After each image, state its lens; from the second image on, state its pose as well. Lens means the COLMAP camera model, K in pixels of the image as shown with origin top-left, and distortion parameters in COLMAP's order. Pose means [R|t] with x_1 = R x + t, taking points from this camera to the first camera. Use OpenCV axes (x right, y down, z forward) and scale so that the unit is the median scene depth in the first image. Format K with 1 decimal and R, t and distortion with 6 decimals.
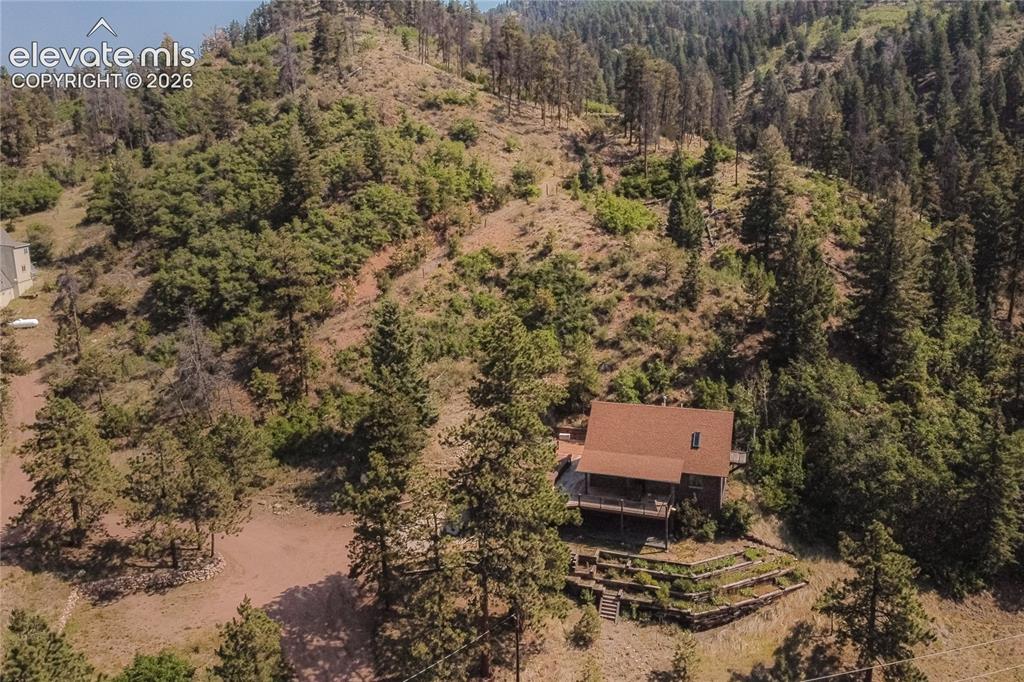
lens RADIAL K [[788.9, 0, 512.0], [0, 788.9, 341.0], [0, 0, 1]] dist [-0.000485, -0.001359]
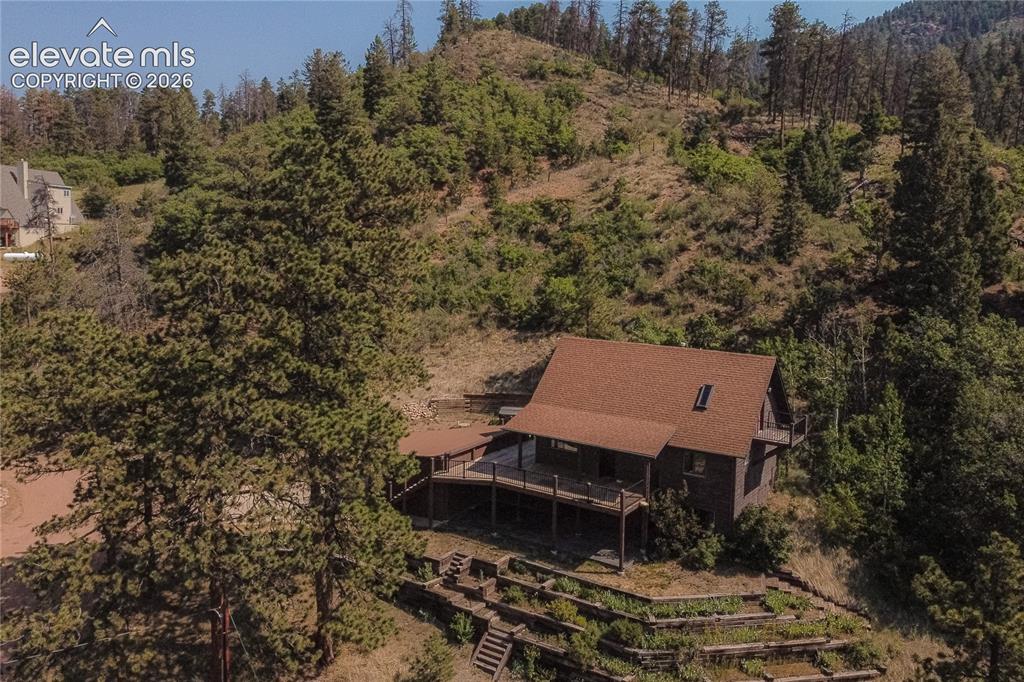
lens RADIAL K [[788.9, 0, 512.0], [0, 788.9, 341.0], [0, 0, 1]] dist [-0.000485, -0.001359]
pose [[0.966790, 0.069855, -0.245841, 0.245893], [-0.091943, 0.992583, -0.079533, 0.149767], [0.238462, 0.099495, 0.966042, 0.403489]]
